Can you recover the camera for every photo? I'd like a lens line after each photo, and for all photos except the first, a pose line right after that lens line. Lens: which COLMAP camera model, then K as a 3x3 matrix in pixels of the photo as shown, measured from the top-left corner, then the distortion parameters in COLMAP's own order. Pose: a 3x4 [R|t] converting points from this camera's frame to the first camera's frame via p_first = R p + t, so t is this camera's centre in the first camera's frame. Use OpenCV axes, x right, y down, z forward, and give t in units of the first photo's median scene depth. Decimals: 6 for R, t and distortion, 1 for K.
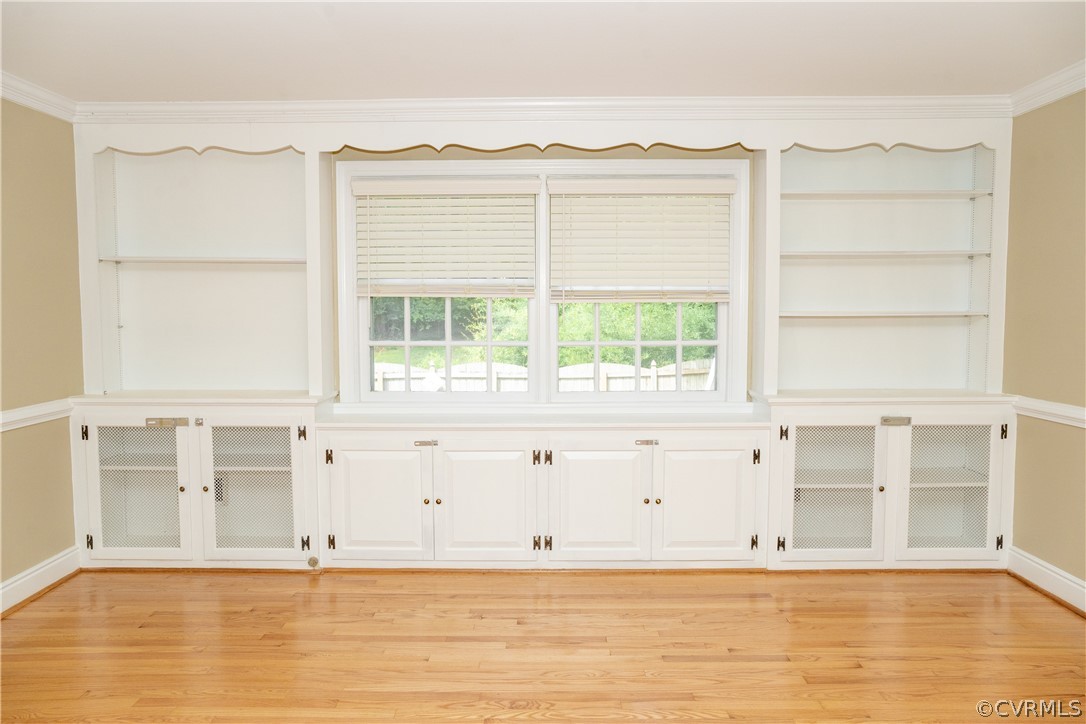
lens RADIAL K [[751.5, 0, 538.9], [0, 751.5, 358.3], [0, 0, 1]] dist [-0.078432, 0.089069]
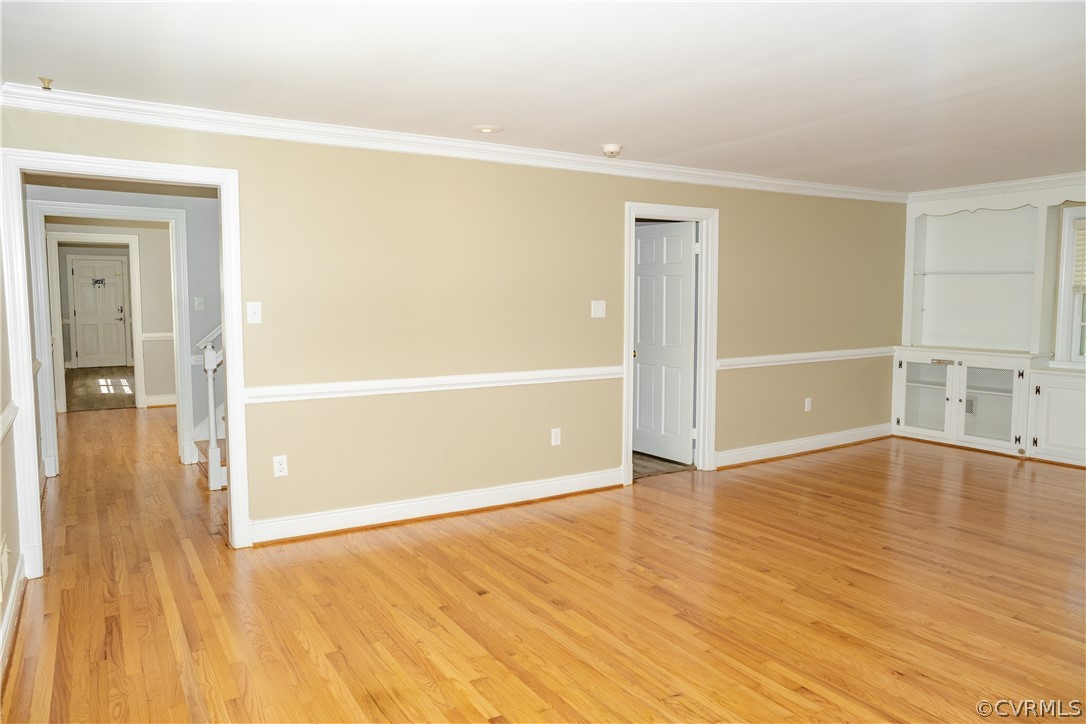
lens RADIAL K [[751.5, 0, 538.9], [0, 751.5, 358.3], [0, 0, 1]] dist [-0.078432, 0.089069]
pose [[0.525649, 0.072752, -0.847585, 0.527885], [-0.055472, 0.997147, 0.051188, 0.037795], [0.848891, 0.020110, 0.528185, -0.823083]]
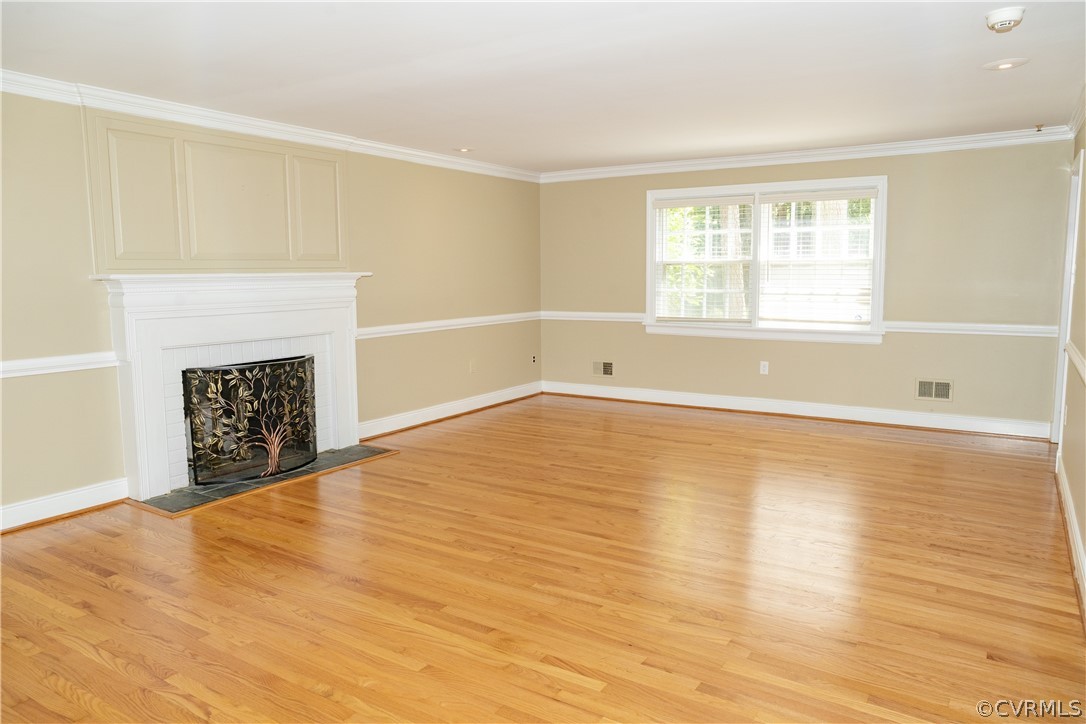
lens RADIAL K [[743.2, 0, 540.5], [0, 743.2, 360.2], [0, 0, 1]] dist [-0.075657, 0.085829]
pose [[-0.844242, -0.056095, 0.533019, -0.540100], [0.044113, 0.983861, 0.173411, -0.061478], [-0.534144, 0.169914, -0.828142, 0.923162]]
